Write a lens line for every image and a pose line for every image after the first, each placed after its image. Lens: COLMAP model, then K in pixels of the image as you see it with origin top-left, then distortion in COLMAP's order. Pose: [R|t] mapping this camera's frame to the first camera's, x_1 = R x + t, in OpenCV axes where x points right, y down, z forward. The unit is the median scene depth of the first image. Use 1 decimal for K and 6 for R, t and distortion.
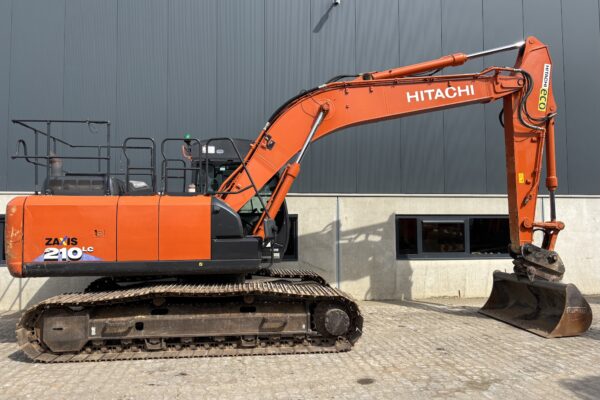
lens RADIAL K [[454.3, 0, 300.0], [0, 454.3, 200.0], [0, 0, 1]] dist [0.022401, -0.002395]
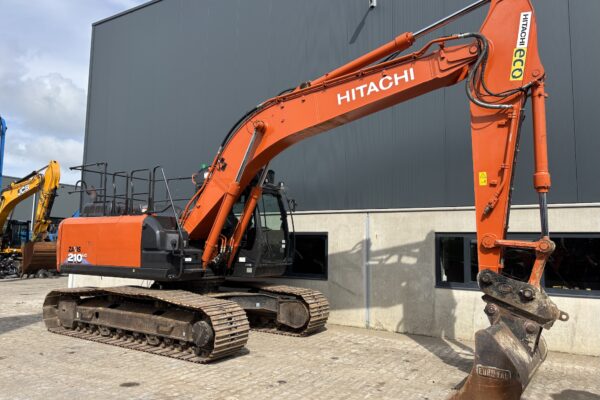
lens RADIAL K [[456.6, 0, 300.5], [0, 456.6, 197.5], [0, 0, 1]] dist [0.022403, -0.001922]
pose [[0.766050, -0.052397, -0.640642, 0.744313], [0.014778, 0.997844, -0.063941, 0.024021], [0.642611, 0.039515, 0.765173, 0.270433]]
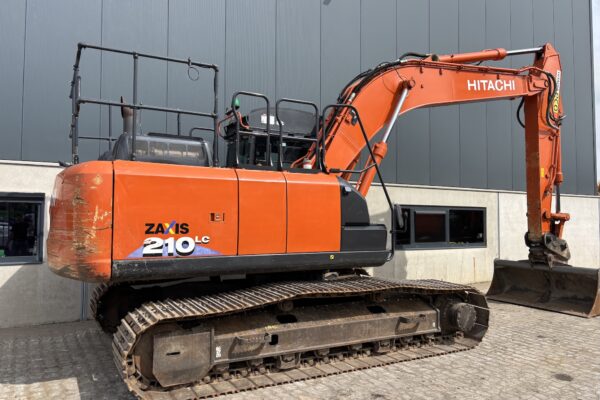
lens RADIAL K [[456.6, 0, 300.5], [0, 456.6, 197.5], [0, 0, 1]] dist [0.022403, -0.001922]
pose [[0.924633, 0.028479, 0.379792, -0.469115], [-0.031967, 0.999485, 0.002879, 0.027094], [-0.379515, -0.014803, 0.925067, 0.215572]]
